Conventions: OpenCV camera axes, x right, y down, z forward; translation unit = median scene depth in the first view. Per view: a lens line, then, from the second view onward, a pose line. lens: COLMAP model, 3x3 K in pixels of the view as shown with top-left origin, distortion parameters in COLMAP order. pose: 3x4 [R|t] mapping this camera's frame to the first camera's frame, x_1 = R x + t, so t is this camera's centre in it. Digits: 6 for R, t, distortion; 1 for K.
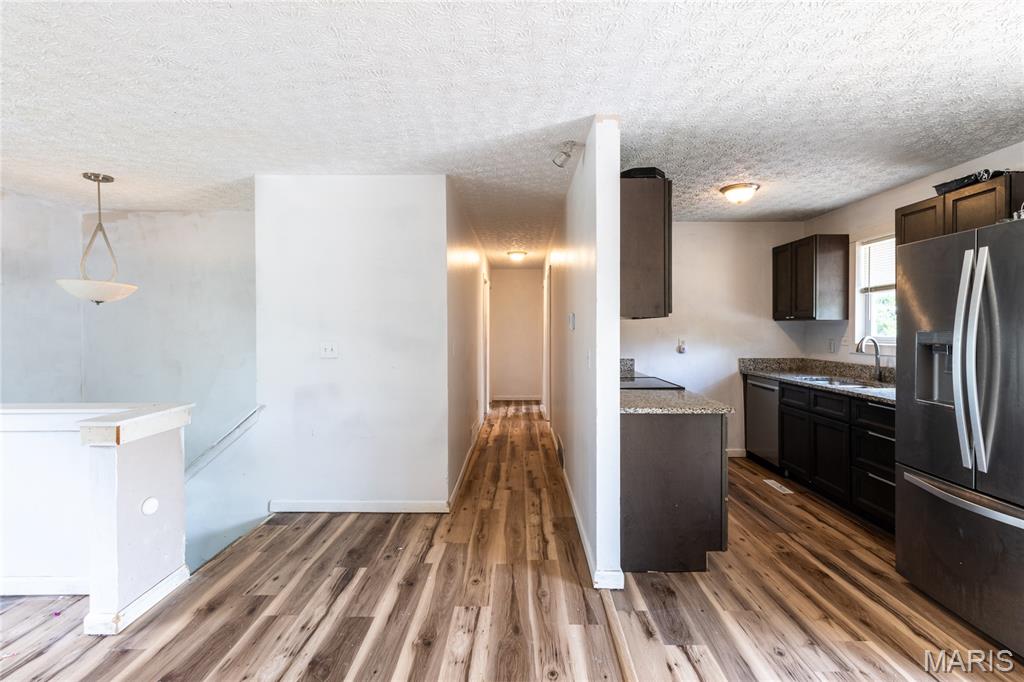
lens RADIAL K [[481.2, 0, 525.6], [0, 481.2, 328.1], [0, 0, 1]] dist [0.010917, -0.001849]
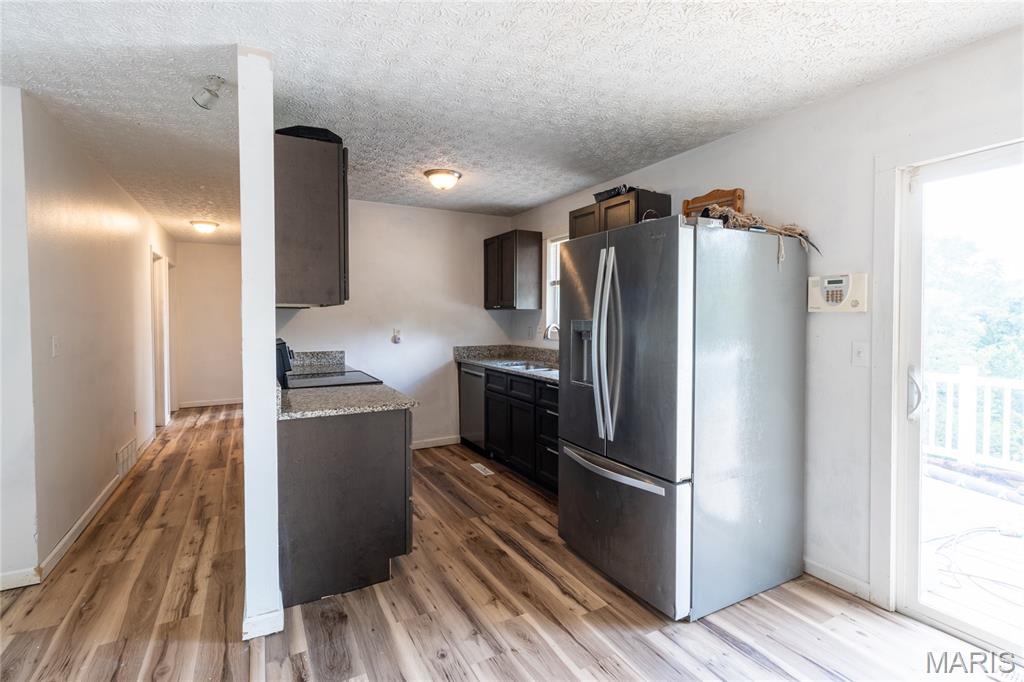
lens RADIAL K [[481.2, 0, 528.5], [0, 481.2, 329.6], [0, 0, 1]] dist [0.010917, -0.001849]
pose [[0.873983, -0.013375, 0.485773, 0.137987], [0.000772, 0.999658, 0.026135, -0.000183], [-0.485956, -0.022467, 0.873694, 0.059848]]
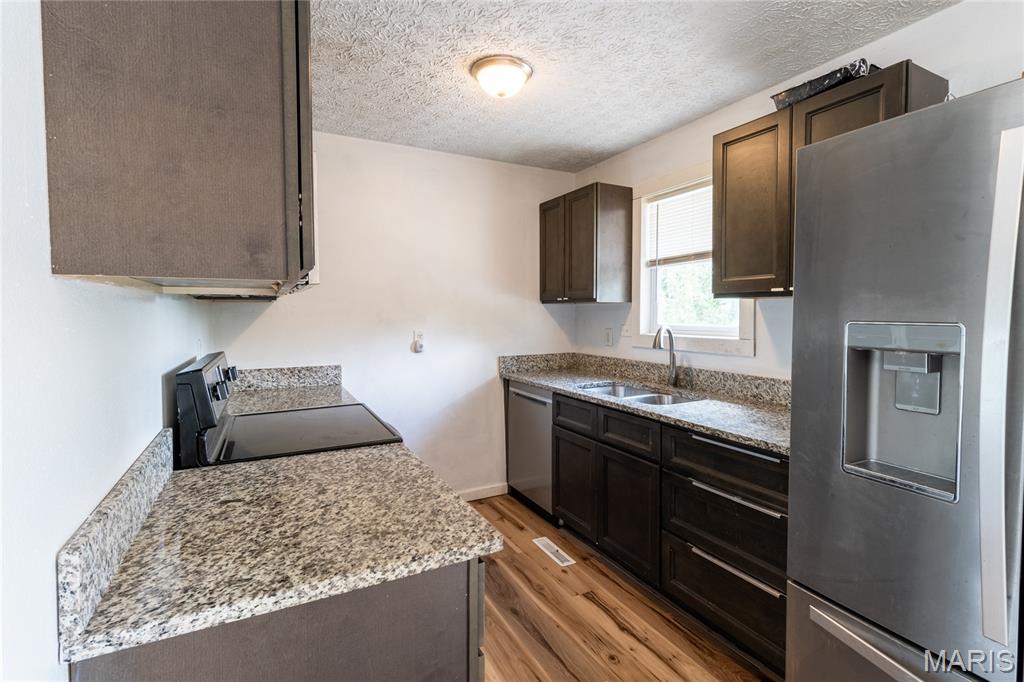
lens RADIAL K [[481.2, 0, 529.5], [0, 481.2, 328.3], [0, 0, 1]] dist [0.010917, -0.001849]
pose [[0.882131, -0.017512, 0.470679, 0.236820], [0.002378, 0.999461, 0.032727, -0.002842], [-0.470998, -0.027750, 0.881698, 0.560429]]
